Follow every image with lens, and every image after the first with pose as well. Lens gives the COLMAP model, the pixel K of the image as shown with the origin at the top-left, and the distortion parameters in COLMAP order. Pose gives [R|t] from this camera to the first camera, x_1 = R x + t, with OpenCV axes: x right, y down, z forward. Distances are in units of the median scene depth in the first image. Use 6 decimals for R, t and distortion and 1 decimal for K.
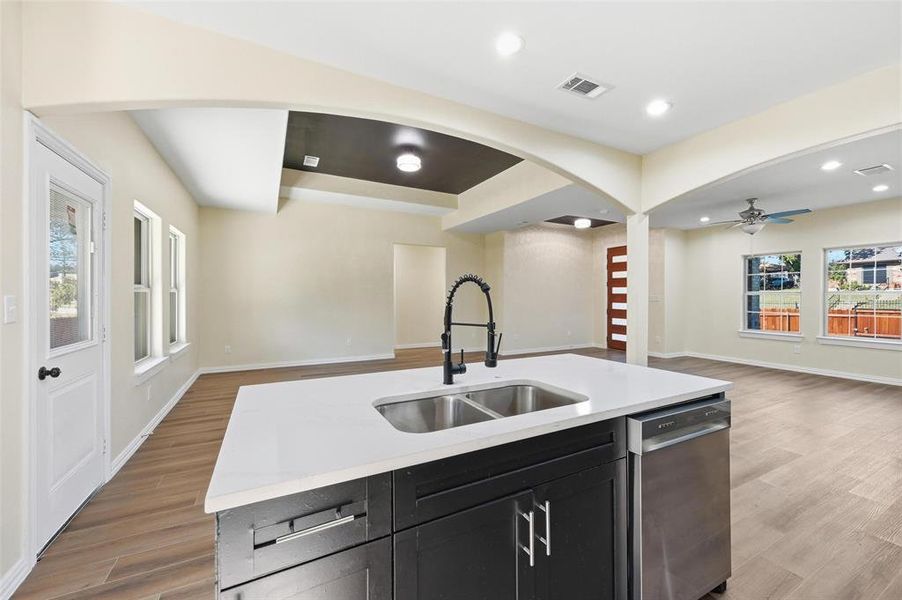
lens RADIAL K [[355.0, 0, 451.2], [0, 355.0, 296.6], [0, 0, 1]] dist [0.000805, 0.000036]
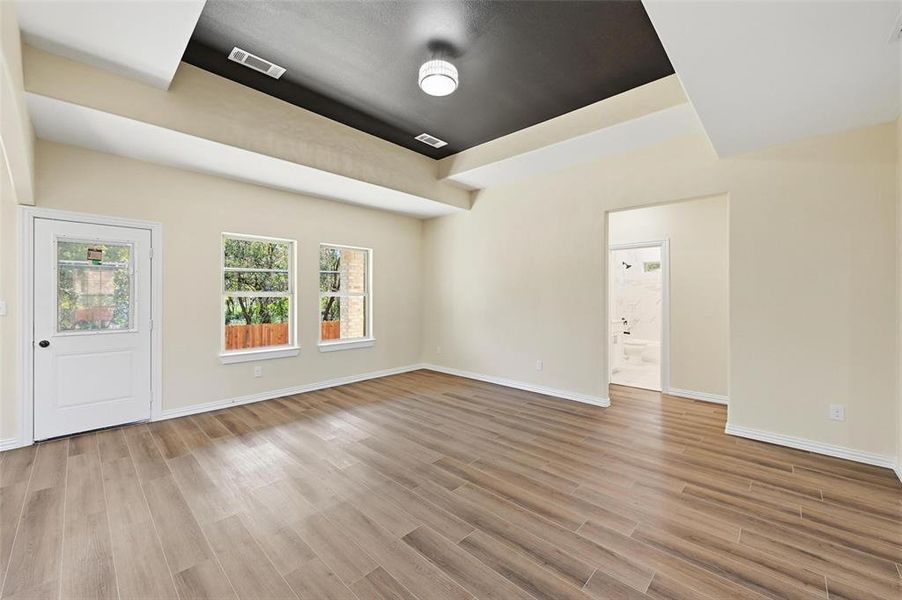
lens RADIAL K [[355.0, 0, 450.7], [0, 355.0, 298.4], [0, 0, 1]] dist [0.000805, 0.000036]
pose [[0.326835, 0.002967, -0.945077, 0.413878], [-0.002466, 0.999994, 0.002286, -0.008921], [0.945078, 0.001583, 0.326841, 0.764272]]
